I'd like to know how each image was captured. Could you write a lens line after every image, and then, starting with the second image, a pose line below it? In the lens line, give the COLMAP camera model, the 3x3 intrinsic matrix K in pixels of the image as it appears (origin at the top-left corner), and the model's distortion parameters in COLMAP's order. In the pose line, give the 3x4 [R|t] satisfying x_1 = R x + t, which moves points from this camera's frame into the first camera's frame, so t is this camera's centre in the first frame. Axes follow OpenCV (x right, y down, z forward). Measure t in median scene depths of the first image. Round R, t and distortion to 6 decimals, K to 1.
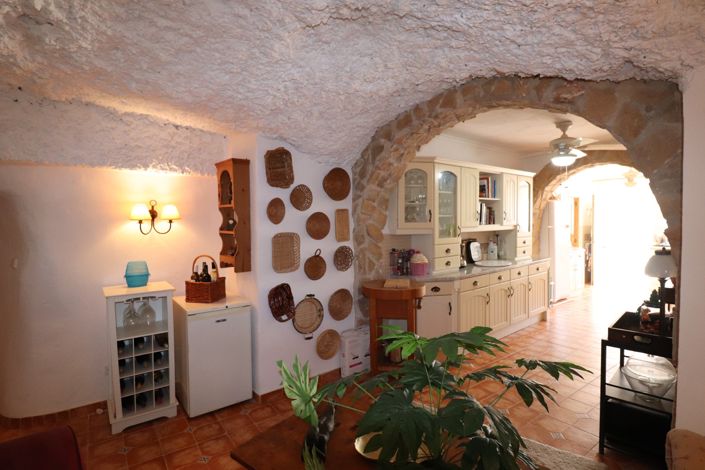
lens RADIAL K [[367.0, 0, 352.0], [0, 367.0, 236.5], [0, 0, 1]] dist [-0.000131, 0.000124]
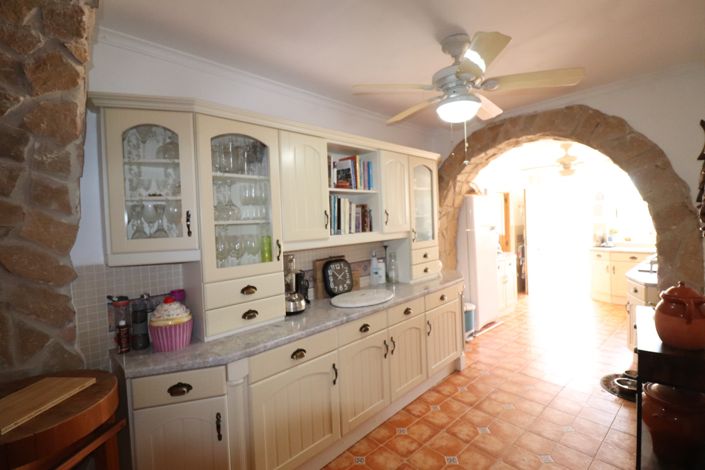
lens RADIAL K [[332.9, 0, 352.8], [0, 332.9, 233.0], [0, 0, 1]] dist [0.000371, -0.000197]
pose [[0.995364, -0.031487, 0.090881, 0.286288], [0.032643, 0.999404, -0.011257, -0.023972], [-0.090473, 0.014172, 0.995798, 0.407696]]
